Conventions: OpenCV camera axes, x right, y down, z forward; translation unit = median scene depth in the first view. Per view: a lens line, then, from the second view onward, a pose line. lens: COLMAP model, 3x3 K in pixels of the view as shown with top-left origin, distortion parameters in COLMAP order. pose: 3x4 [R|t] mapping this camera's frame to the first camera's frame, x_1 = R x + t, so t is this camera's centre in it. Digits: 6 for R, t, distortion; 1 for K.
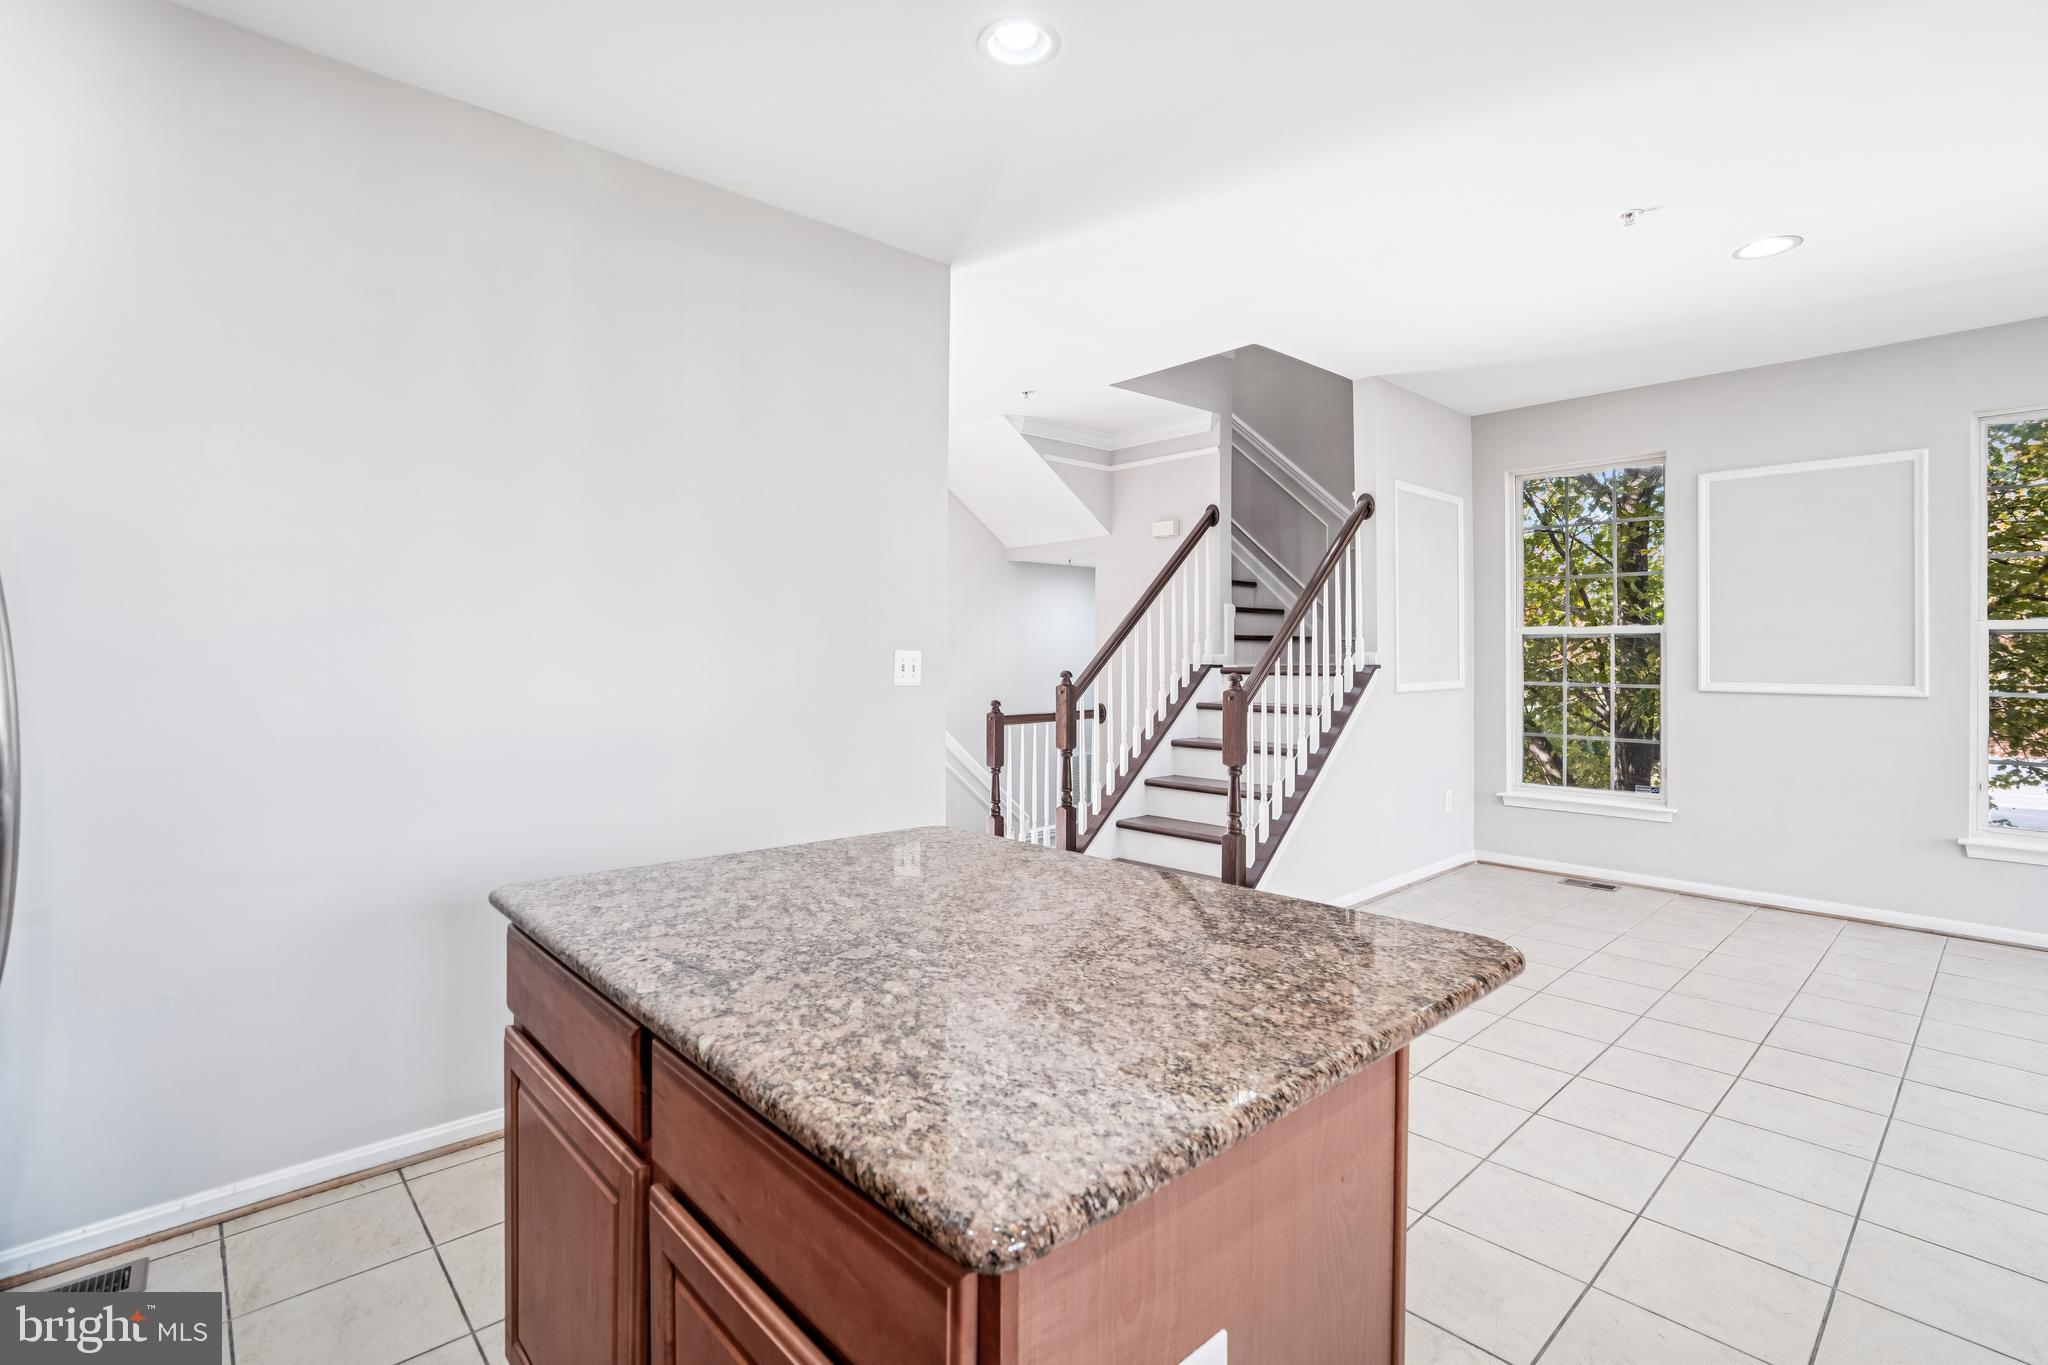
lens RADIAL K [[940.9, 0, 1031.2], [0, 940.9, 666.9], [0, 0, 1]] dist [-0.000933, -0.000216]
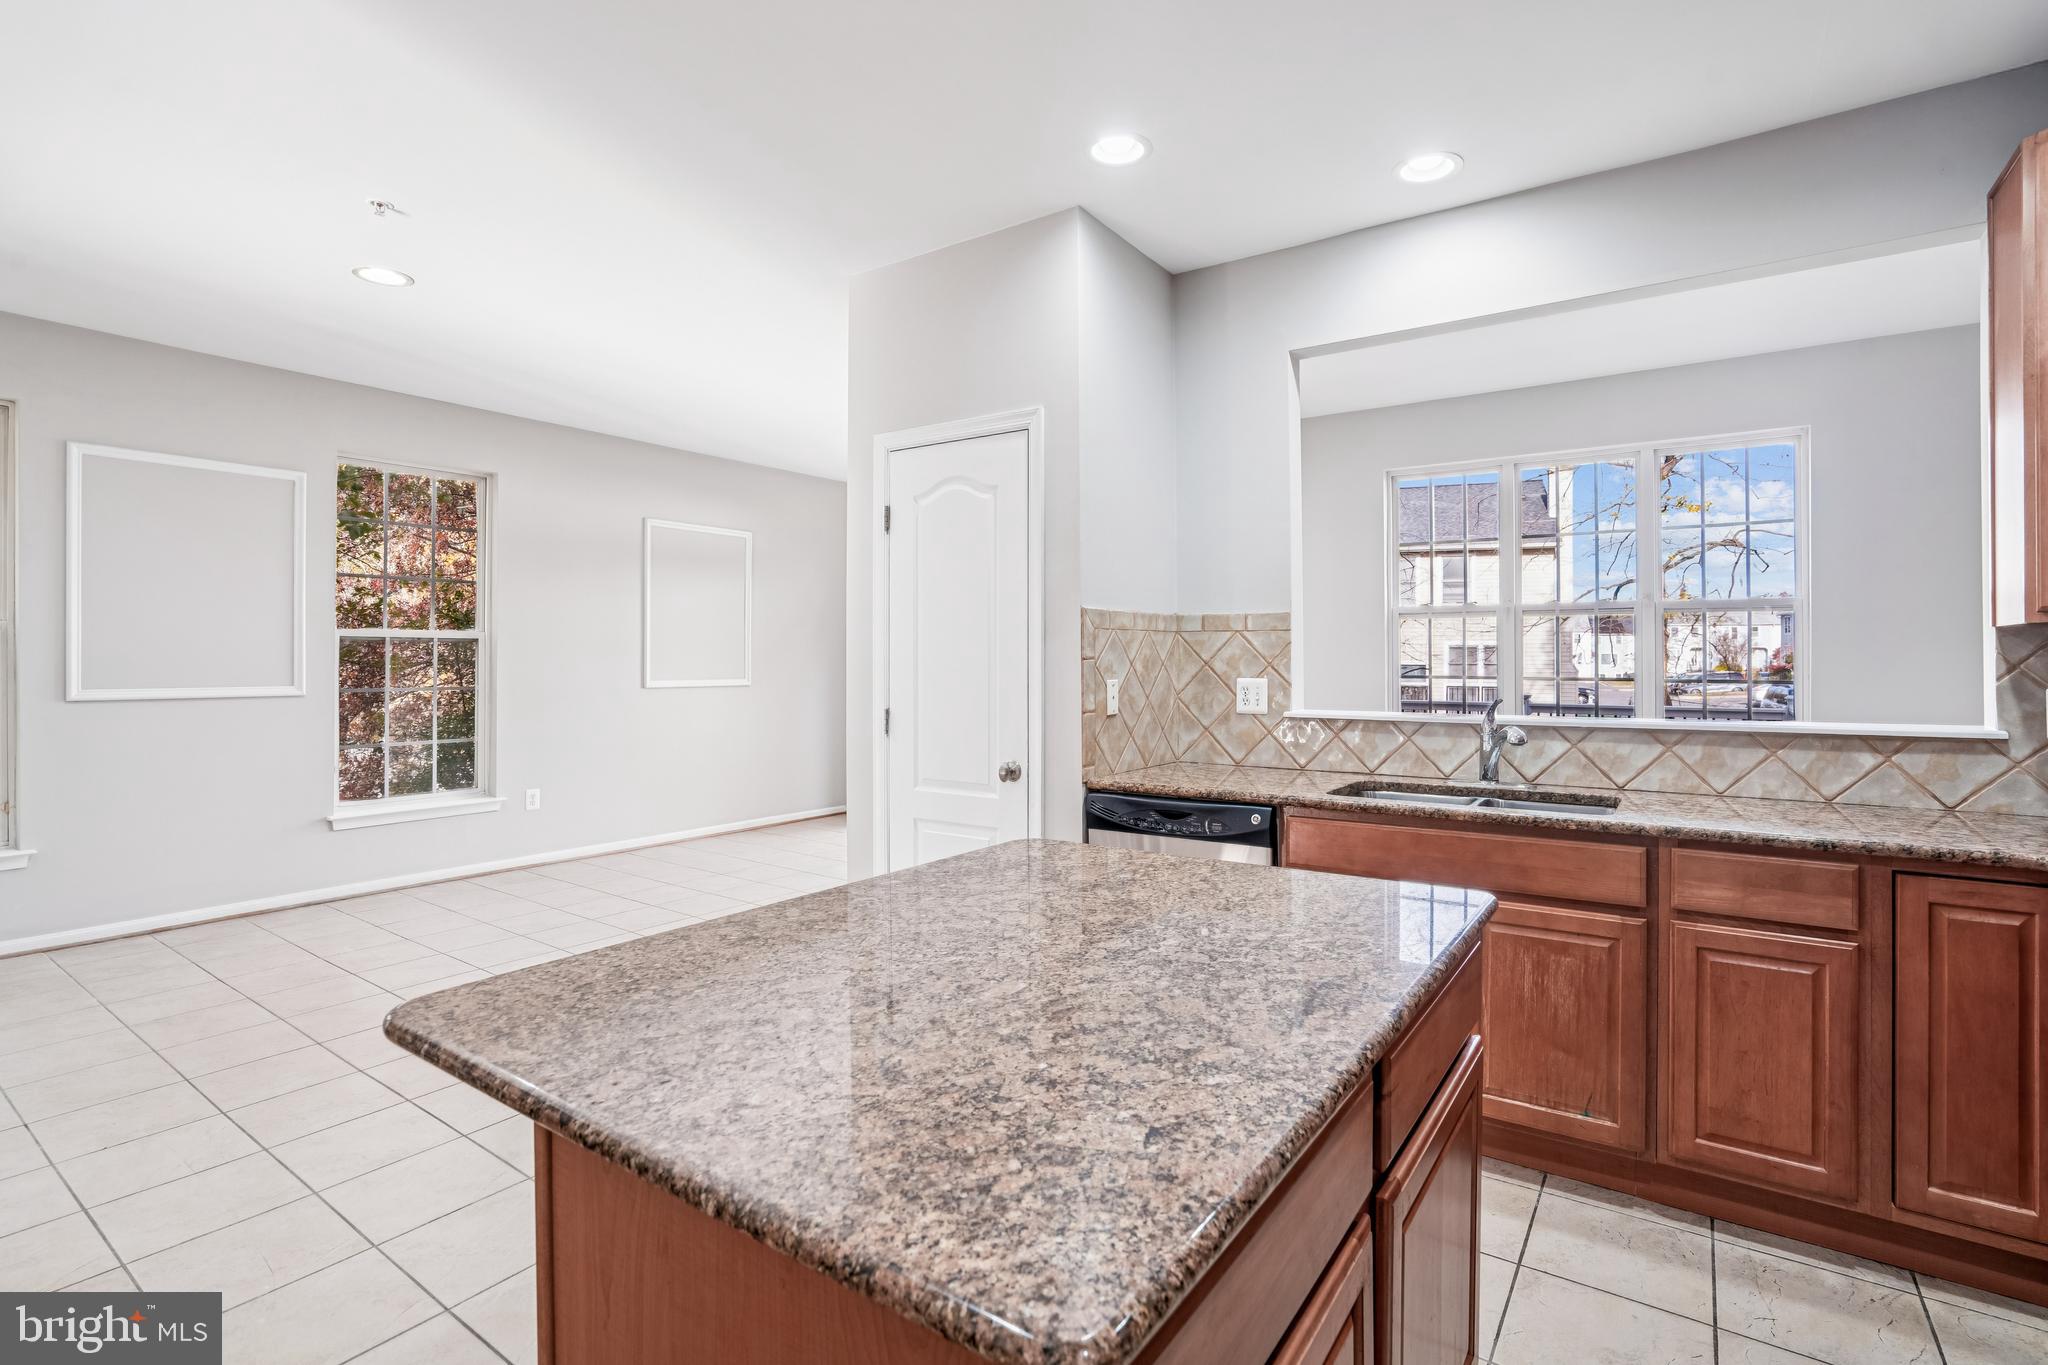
lens RADIAL K [[958.3, 0, 1034.2], [0, 958.3, 650.8], [0, 0, 1]] dist [-0.054387, 0.019560]
pose [[-0.208151, 0.005795, 0.978080, -1.094995], [0.014585, 0.999890, -0.002820, -0.015834], [-0.977988, 0.013678, -0.208213, 1.326437]]
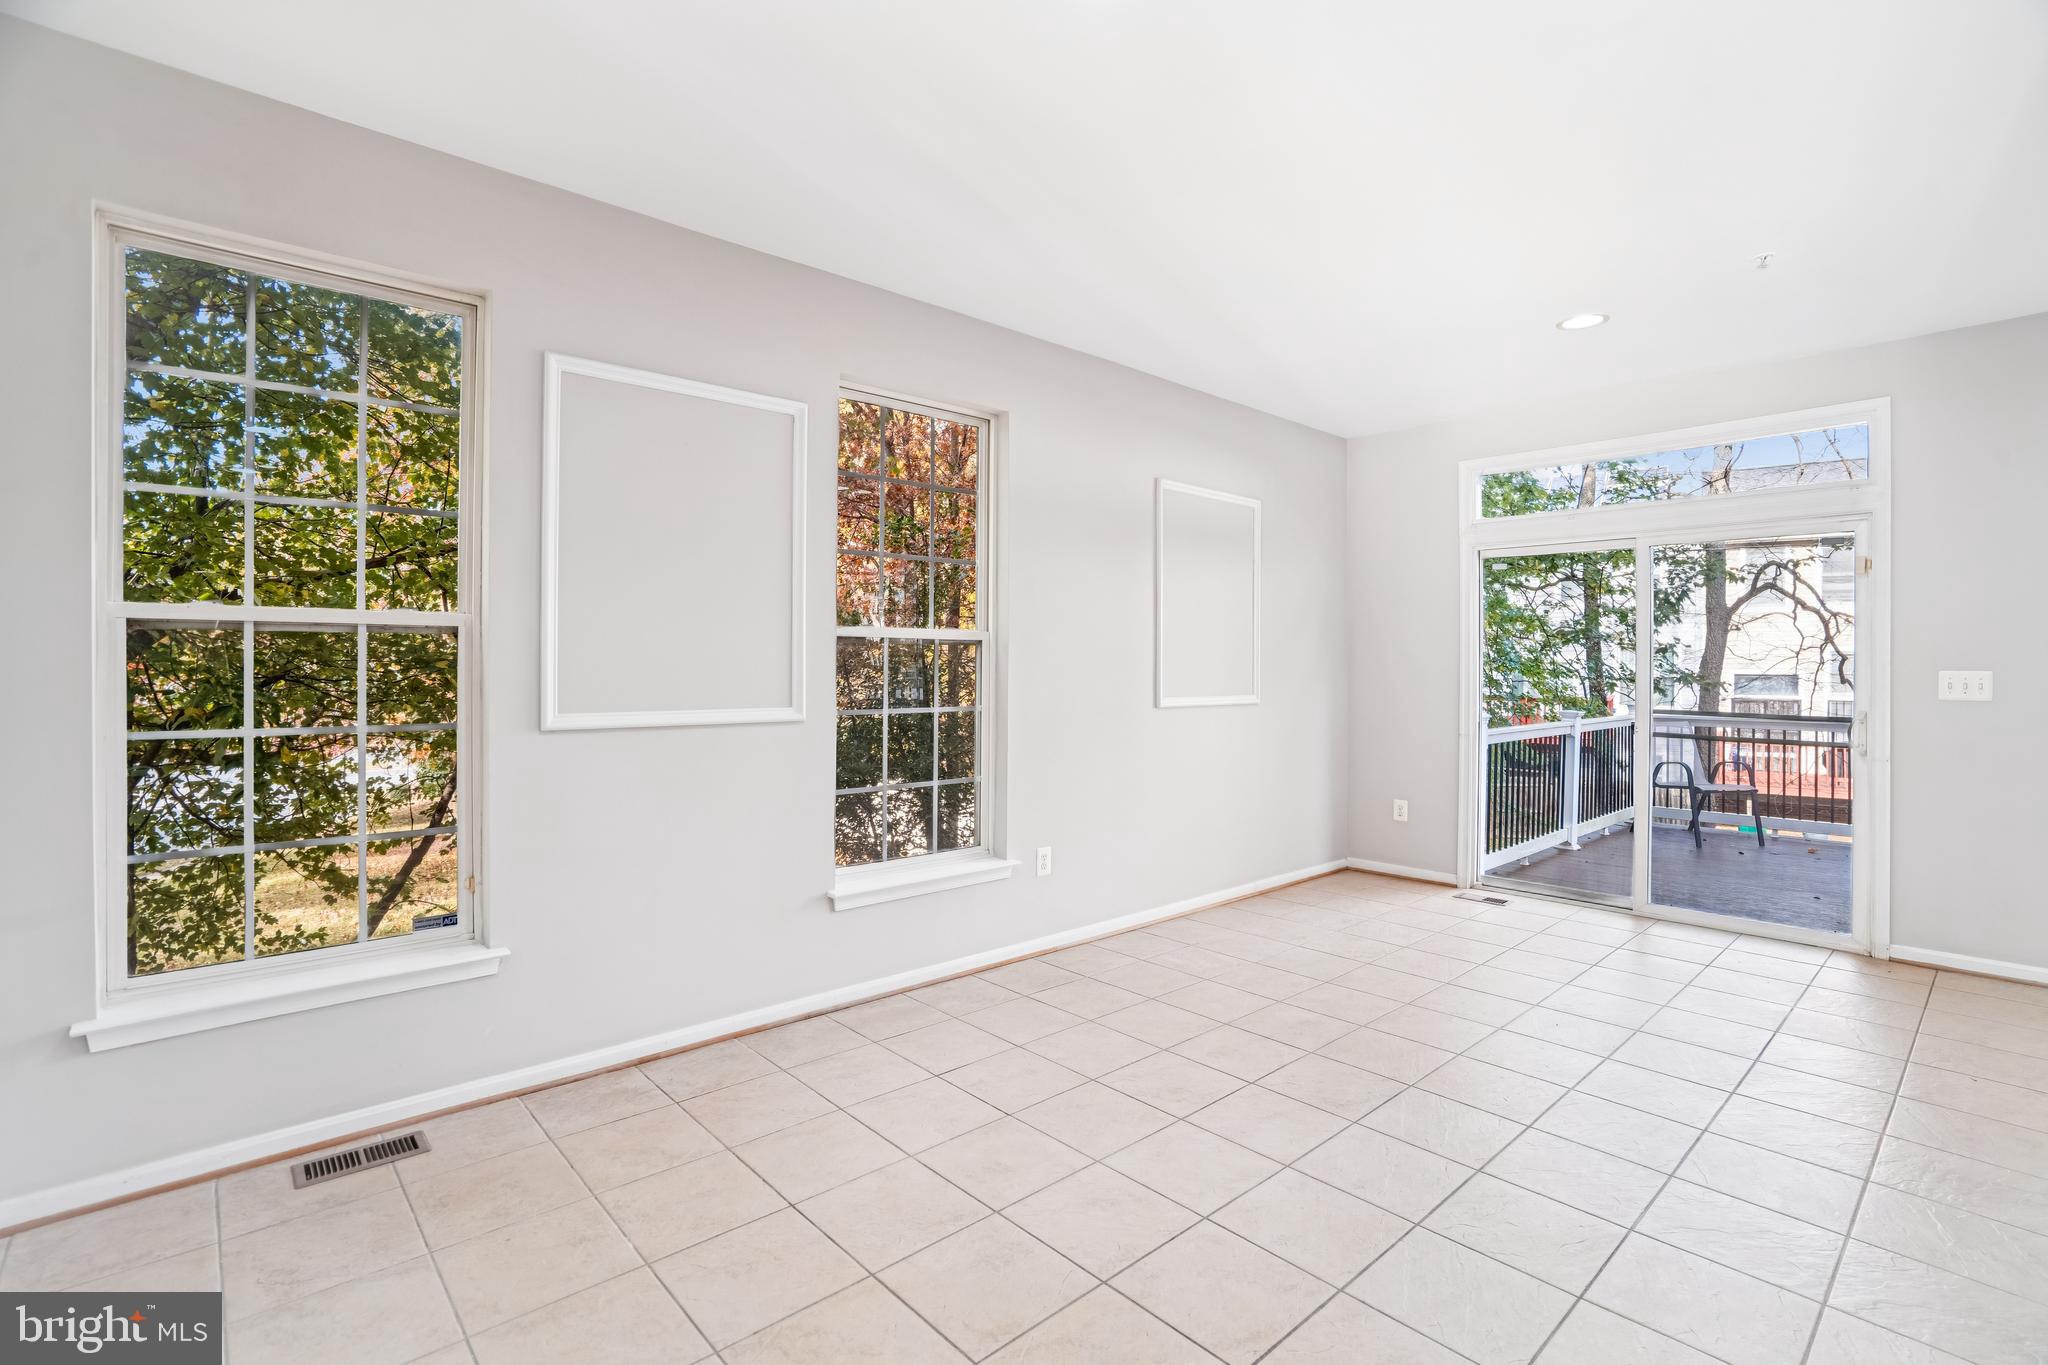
lens RADIAL K [[958.3, 0, 1034.2], [0, 958.3, 650.8], [0, 0, 1]] dist [-0.054387, 0.019560]
pose [[-0.002058, 0.003489, 0.999992, 0.546408], [0.005099, 0.999981, -0.003479, -0.076691], [-0.999985, 0.005092, -0.002075, 2.826431]]
